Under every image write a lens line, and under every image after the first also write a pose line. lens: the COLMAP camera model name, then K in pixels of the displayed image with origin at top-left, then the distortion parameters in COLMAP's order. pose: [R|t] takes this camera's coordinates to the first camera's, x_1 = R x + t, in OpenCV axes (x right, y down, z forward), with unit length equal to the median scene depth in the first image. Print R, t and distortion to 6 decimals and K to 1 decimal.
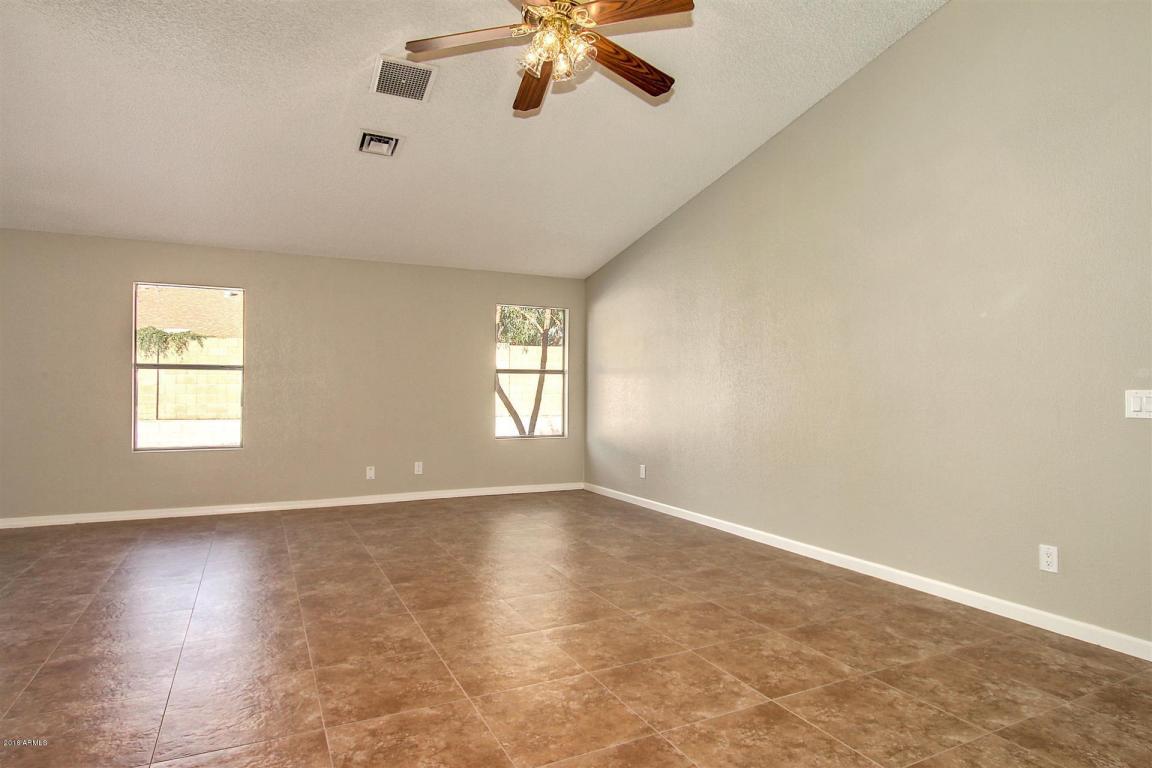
lens RADIAL K [[635.0, 0, 572.2], [0, 635.0, 386.8], [0, 0, 1]] dist [-0.026603, -0.000360]
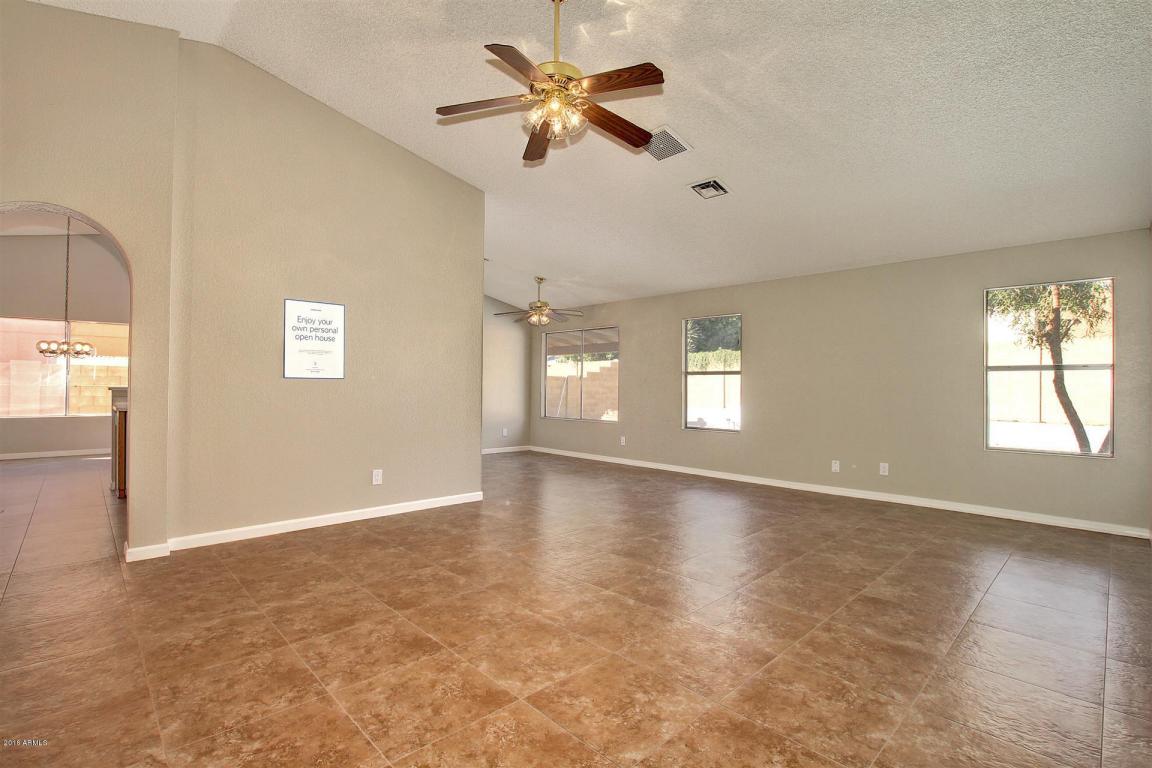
lens RADIAL K [[533.0, 0, 575.2], [0, 533.0, 383.7], [0, 0, 1]] dist [-0.032951, -0.000691]
pose [[0.299372, -0.007127, -0.954110, 1.007947], [-0.003465, 0.999957, -0.008556, 0.010192], [0.954130, 0.005867, 0.299334, 0.740352]]
